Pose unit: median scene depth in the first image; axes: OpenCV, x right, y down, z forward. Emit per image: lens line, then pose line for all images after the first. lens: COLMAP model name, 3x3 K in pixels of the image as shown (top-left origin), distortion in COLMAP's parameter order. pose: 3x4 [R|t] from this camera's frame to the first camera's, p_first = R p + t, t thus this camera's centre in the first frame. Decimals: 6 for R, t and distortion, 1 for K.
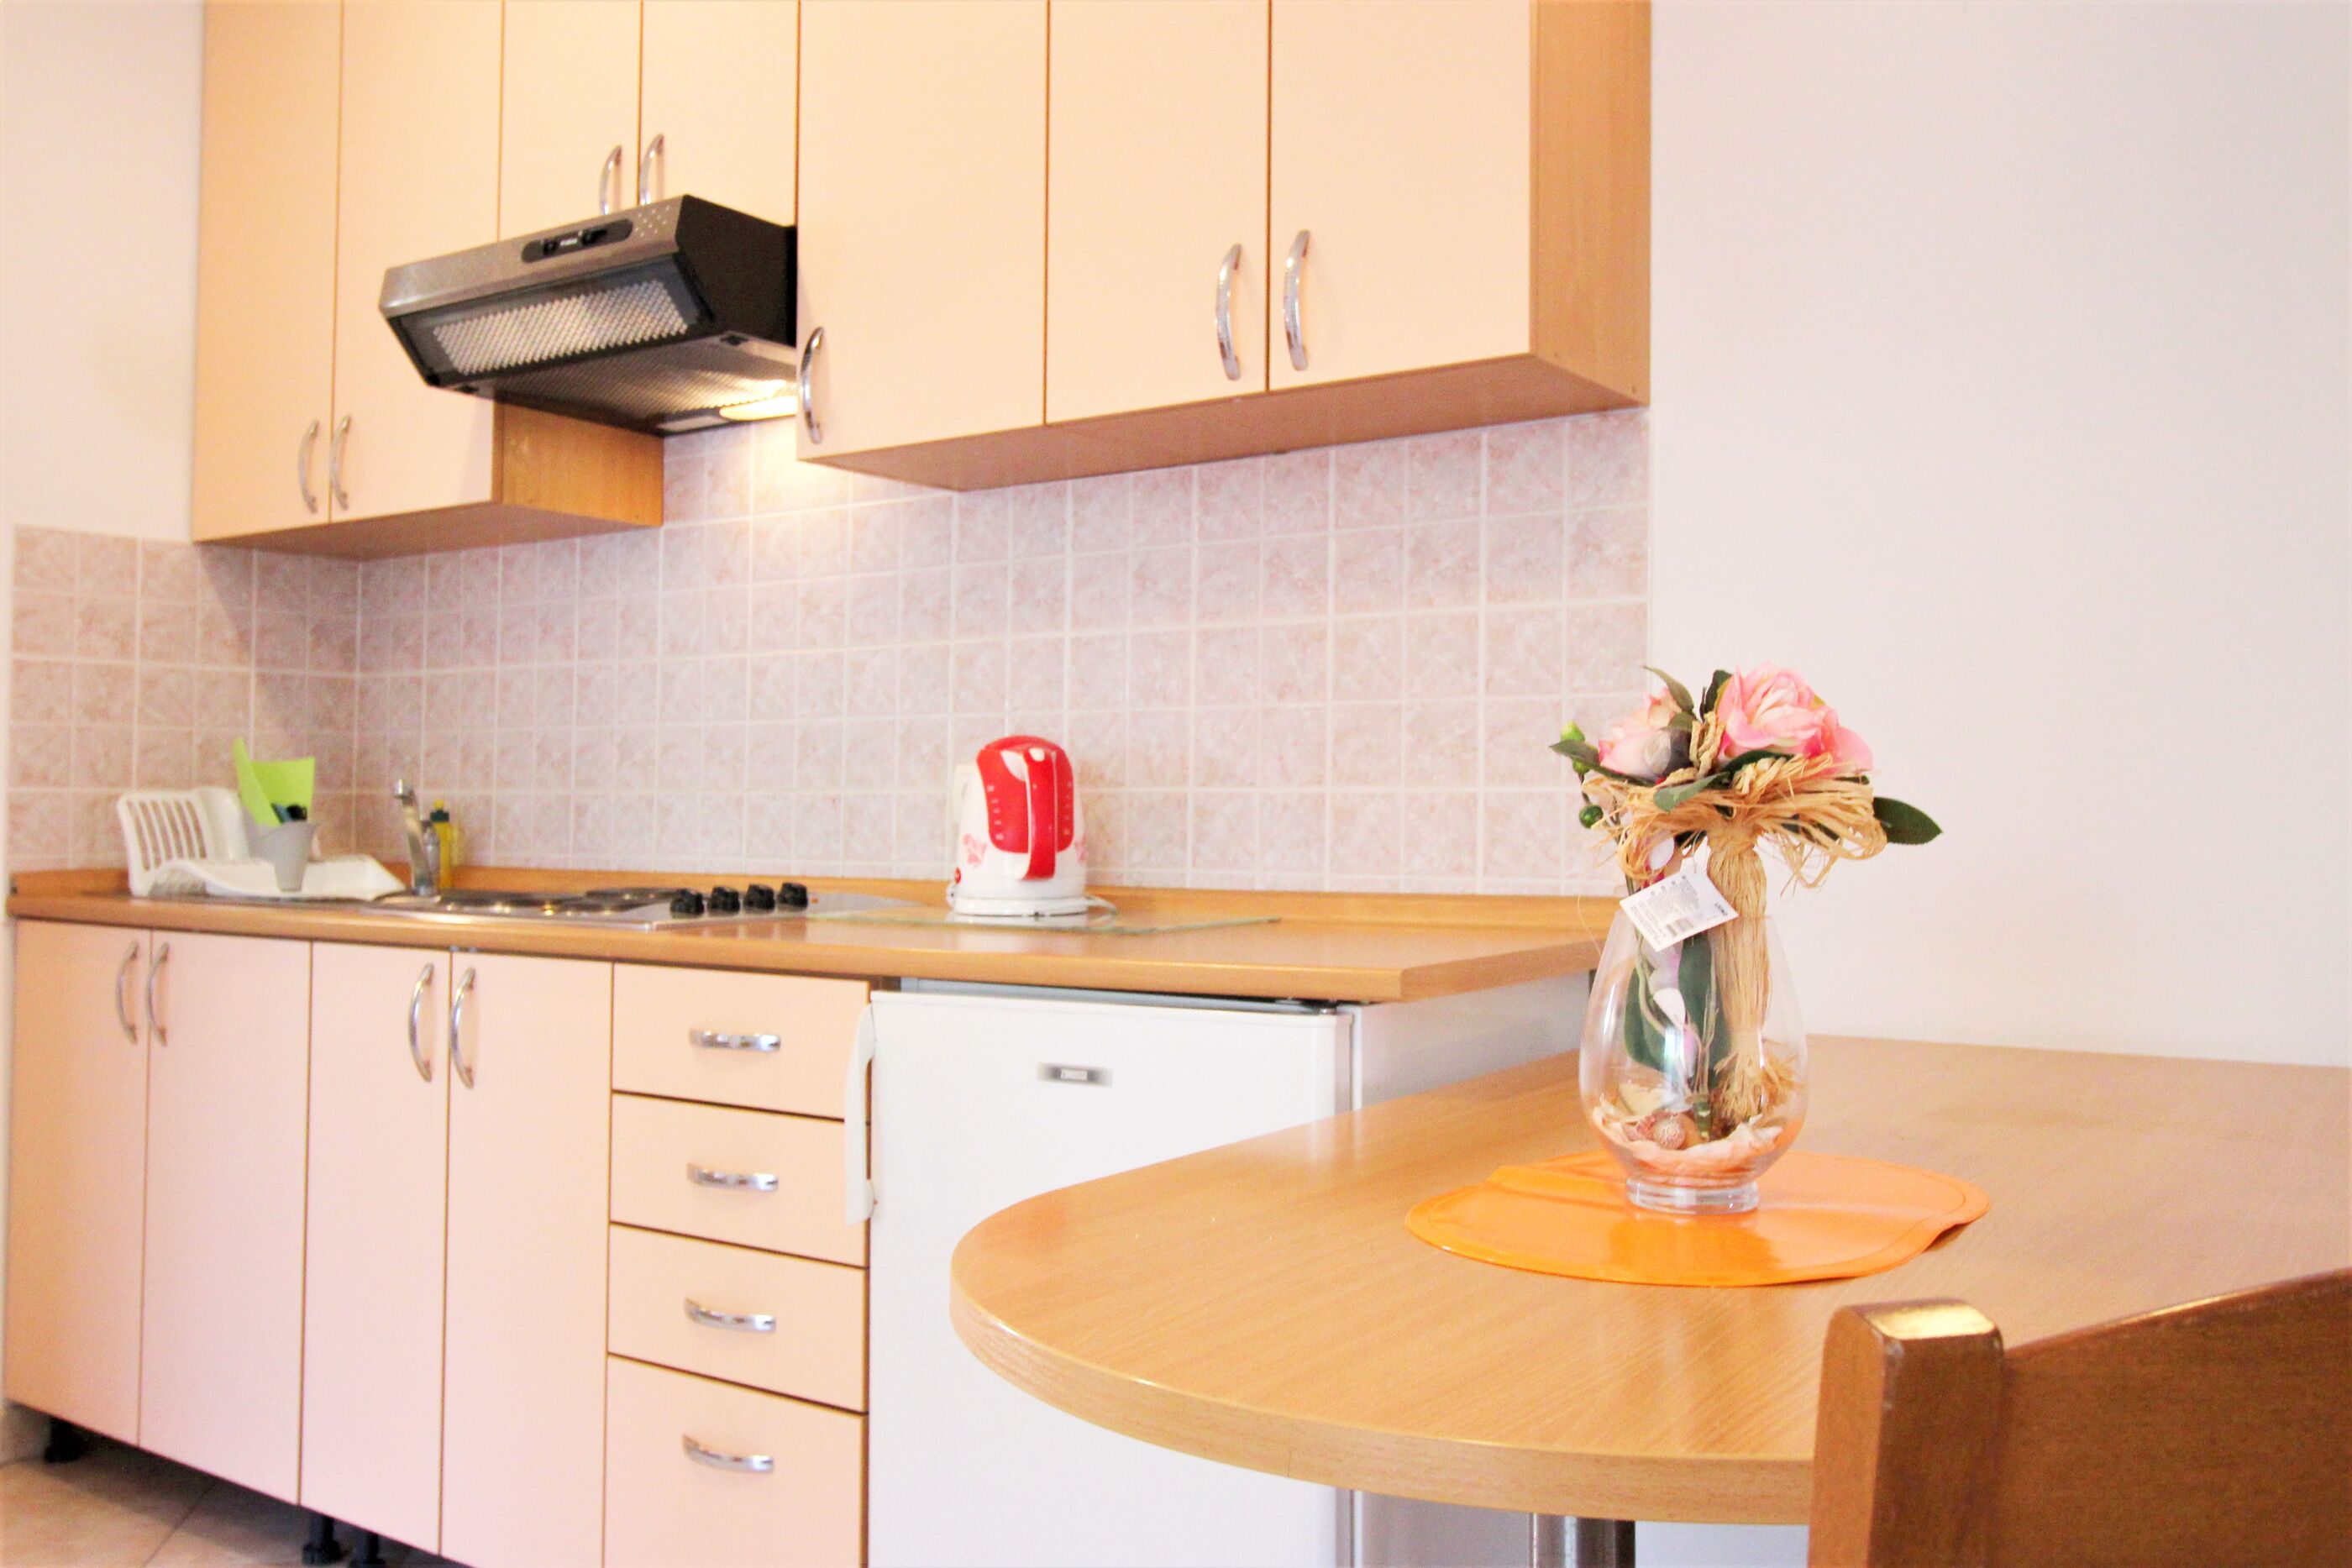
lens RADIAL K [[1951.3, 0, 1213.5], [0, 1951.3, 772.3], [0, 0, 1]] dist [0.000999, -0.000019]
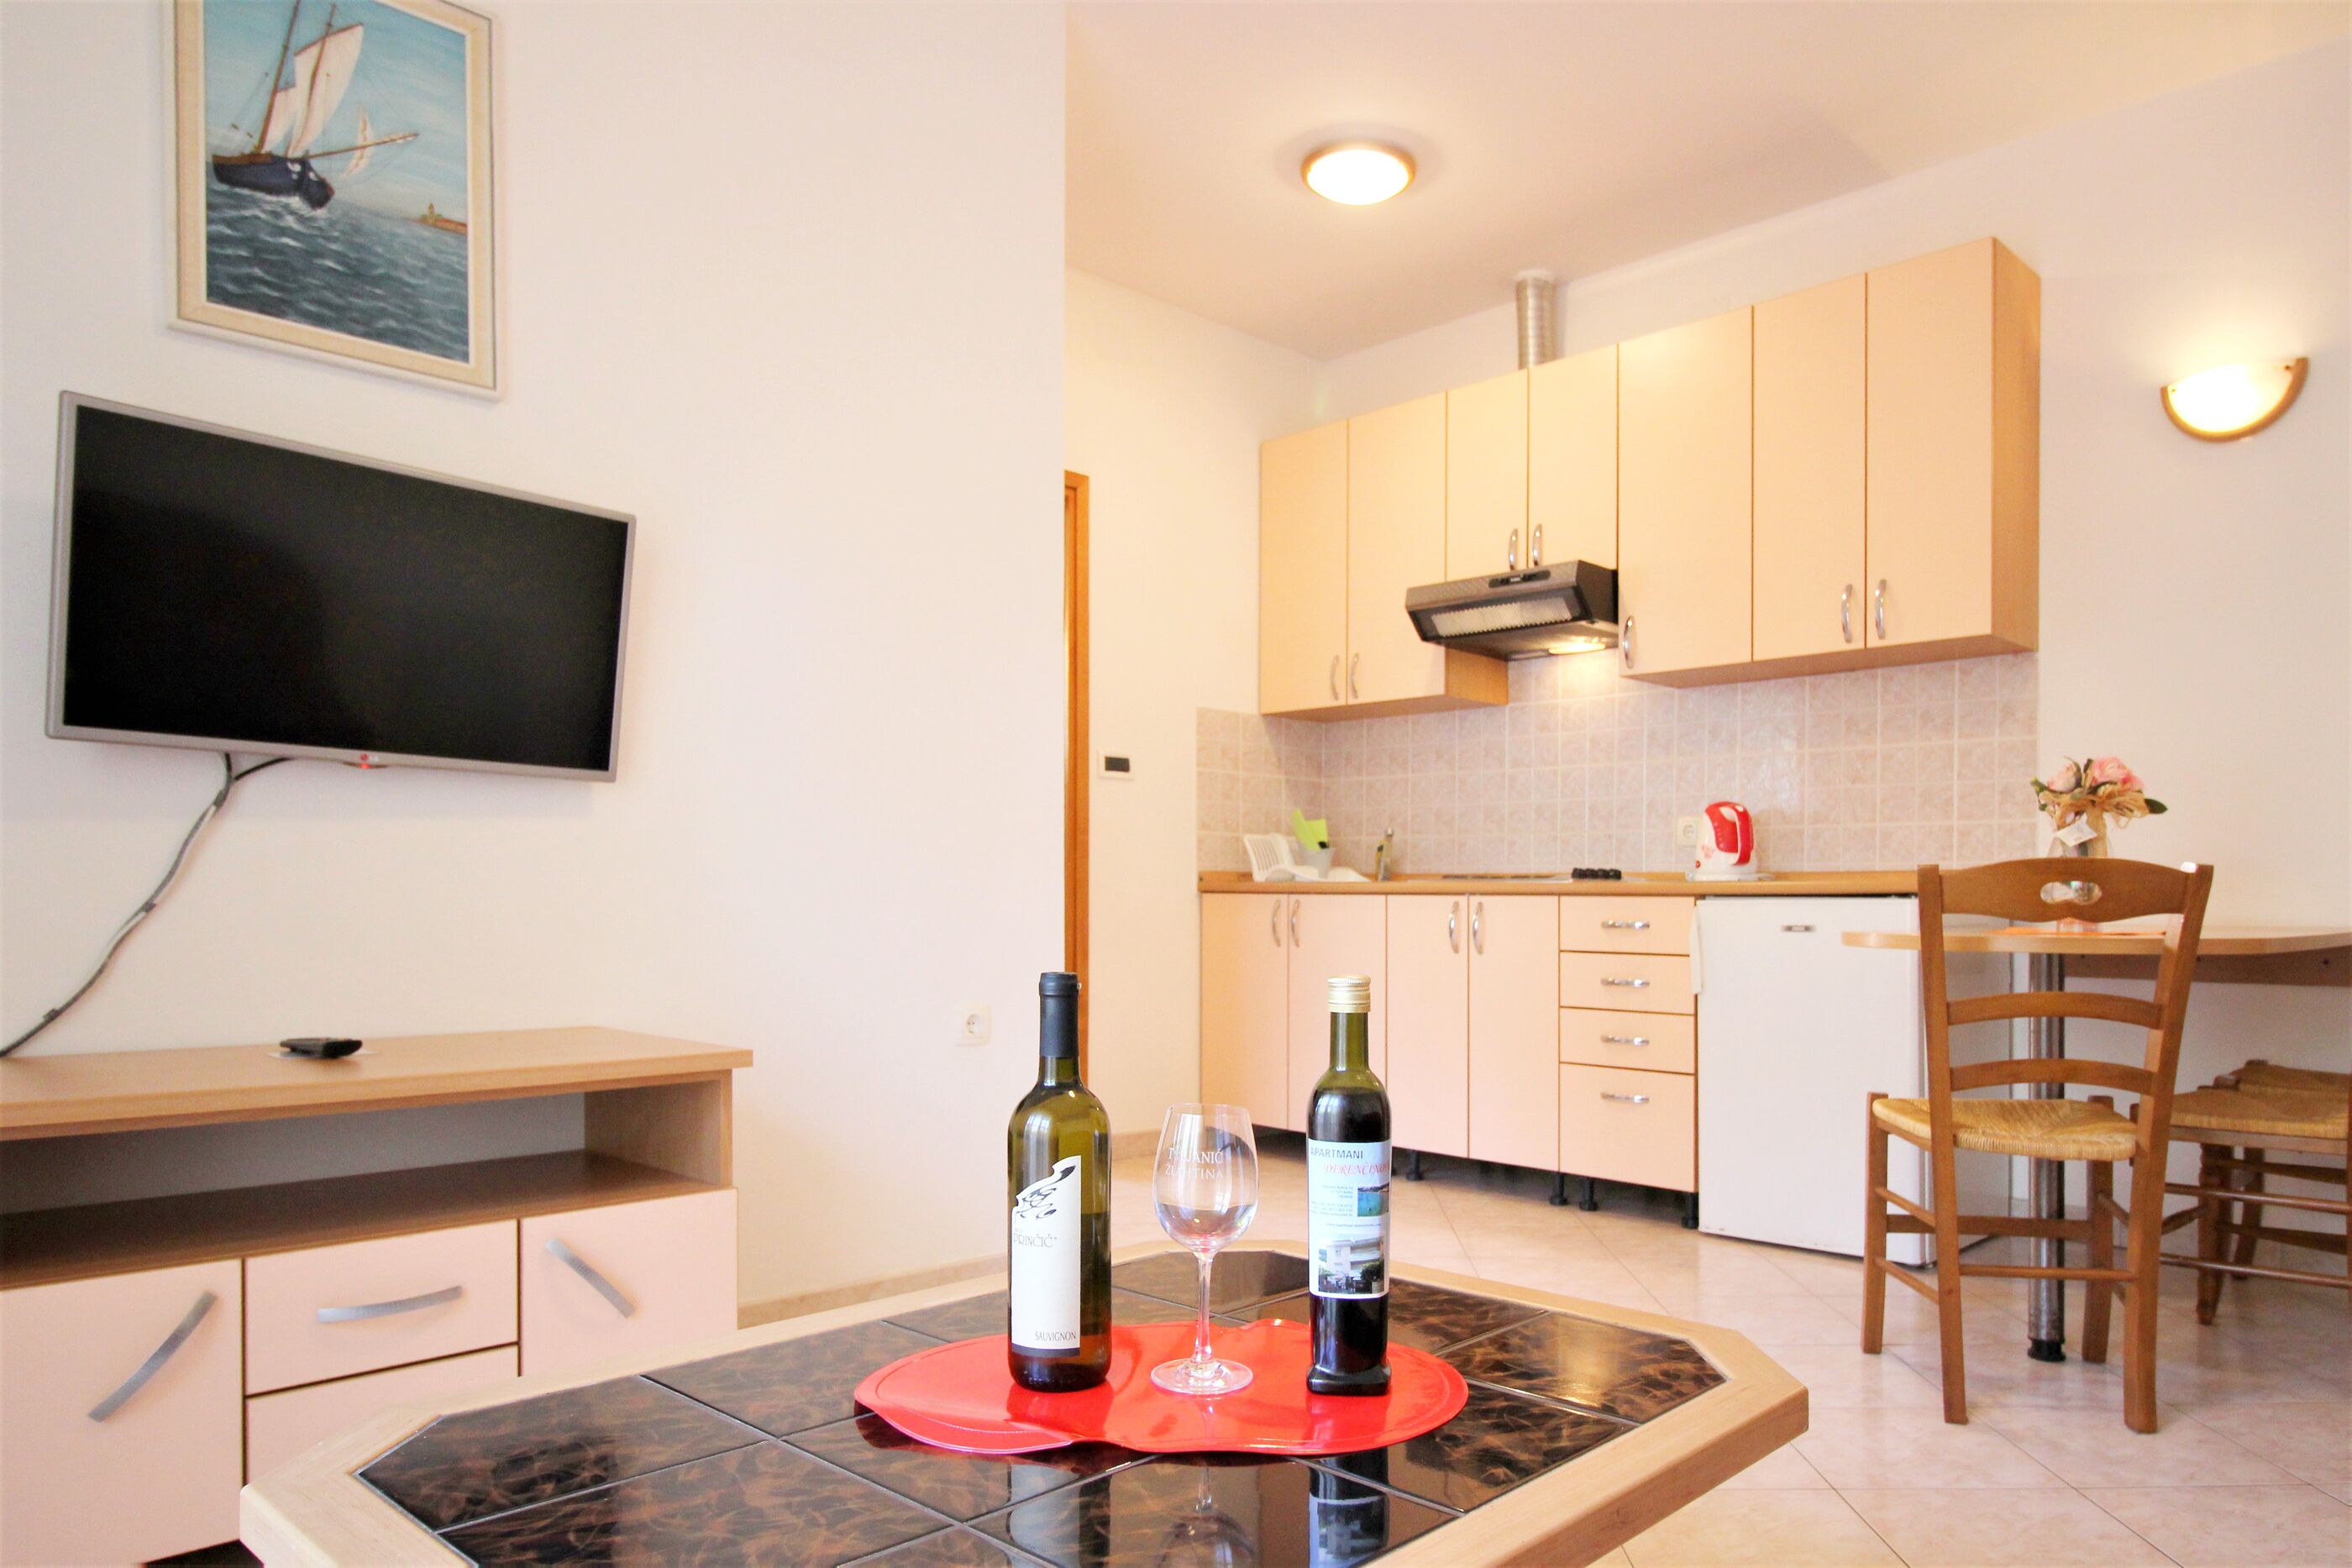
lens RADIAL K [[1443.6, 0, 1381.0], [0, 1443.6, 883.1], [0, 0, 1]] dist [0.005345, 0.002412]
pose [[0.987743, 0.011175, -0.155689, -0.224920], [-0.010177, 0.999922, 0.007208, 0.064761], [0.155757, -0.005535, 0.987780, -0.655443]]
